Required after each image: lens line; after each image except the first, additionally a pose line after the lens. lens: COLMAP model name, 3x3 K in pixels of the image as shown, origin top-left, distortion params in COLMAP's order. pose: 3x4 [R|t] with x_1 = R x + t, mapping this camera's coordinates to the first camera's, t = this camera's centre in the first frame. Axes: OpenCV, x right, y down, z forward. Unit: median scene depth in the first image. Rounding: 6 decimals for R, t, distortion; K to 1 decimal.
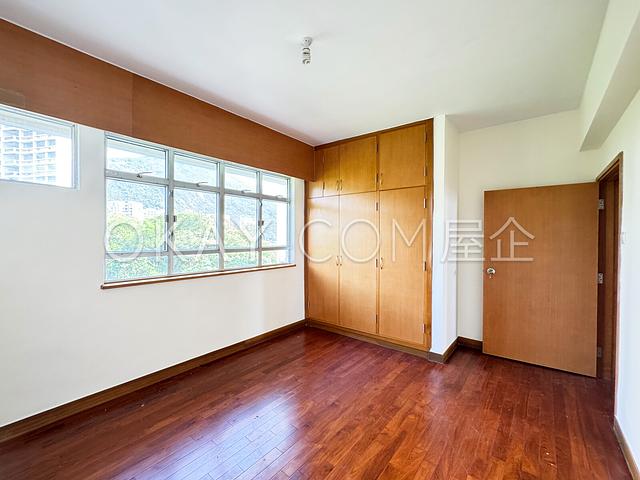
lens RADIAL K [[277.4, 0, 327.4], [0, 277.4, 239.2], [0, 0, 1]] dist [-0.032184, 0.000228]
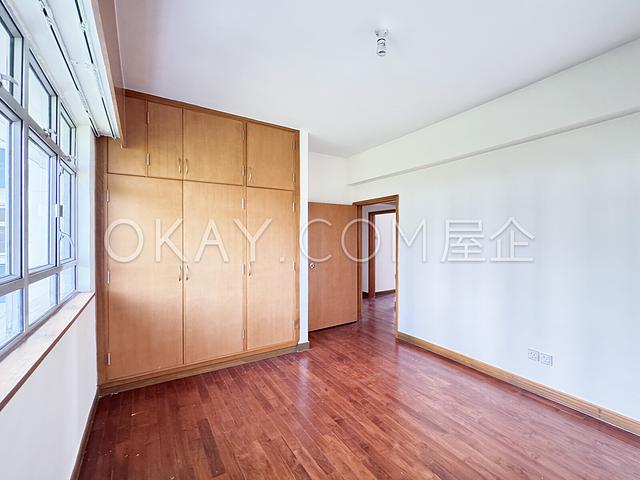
lens RADIAL K [[277.4, 0, 327.4], [0, 277.4, 239.2], [0, 0, 1]] dist [-0.032184, 0.000228]
pose [[0.318531, -0.007344, 0.947884, -0.587823], [0.015961, 0.999870, 0.002384, -0.005298], [-0.947778, 0.014370, 0.318606, 0.508430]]
